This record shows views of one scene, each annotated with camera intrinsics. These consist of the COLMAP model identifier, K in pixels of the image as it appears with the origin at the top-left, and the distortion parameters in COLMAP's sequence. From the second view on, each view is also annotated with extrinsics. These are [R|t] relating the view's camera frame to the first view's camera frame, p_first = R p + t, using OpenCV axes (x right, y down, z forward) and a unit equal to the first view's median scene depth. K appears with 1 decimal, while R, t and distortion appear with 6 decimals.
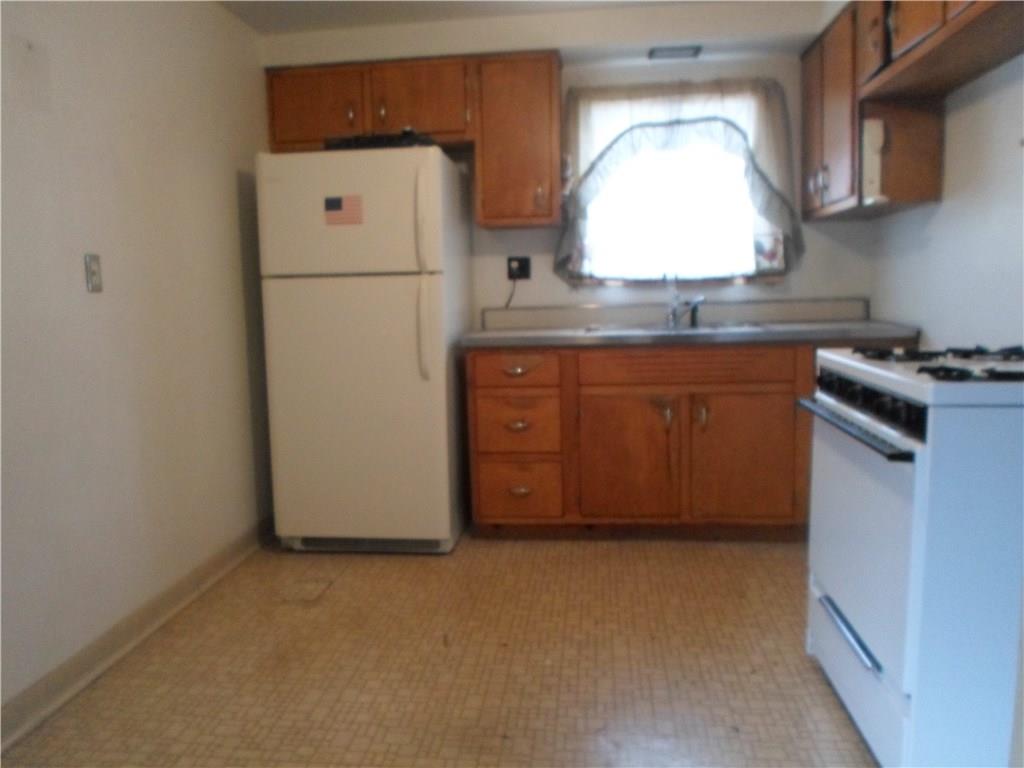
lens RADIAL K [[786.1, 0, 508.5], [0, 786.1, 386.1], [0, 0, 1]] dist [-0.019901, -0.015384]
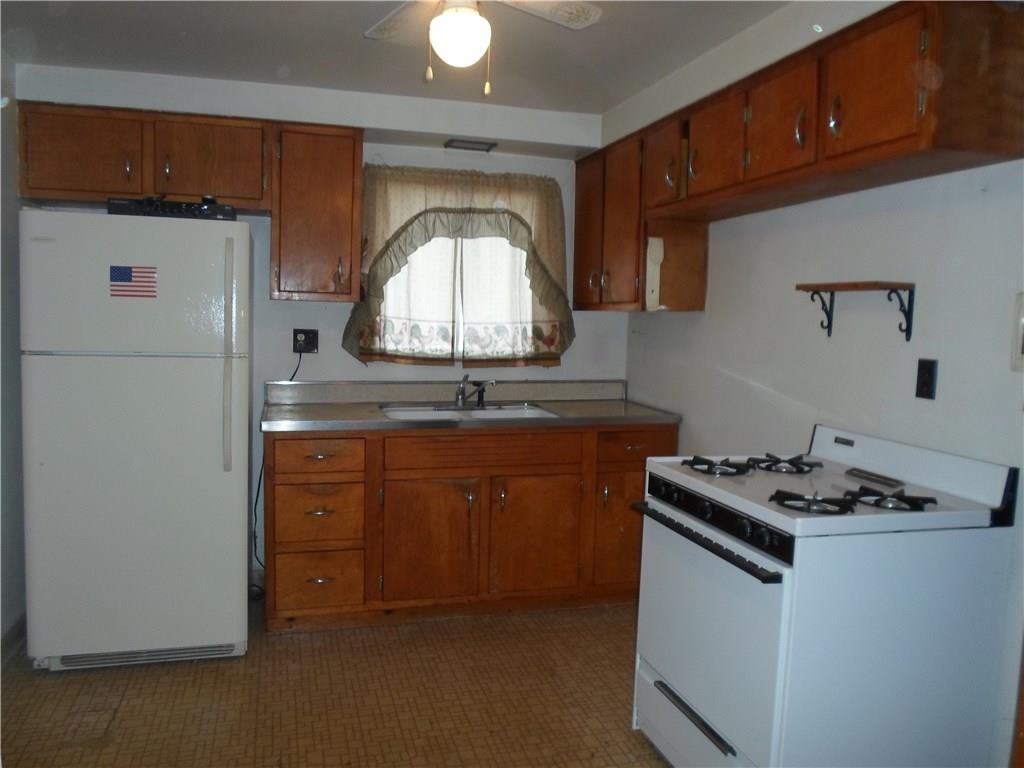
lens RADIAL K [[786.1, 0, 510.4], [0, 786.1, 382.4], [0, 0, 1]] dist [-0.019901, -0.015384]
pose [[0.921442, 0.018244, 0.388088, -0.150126], [-0.002649, 0.999169, -0.040682, -0.071773], [-0.388507, 0.036459, 0.920724, 0.023450]]
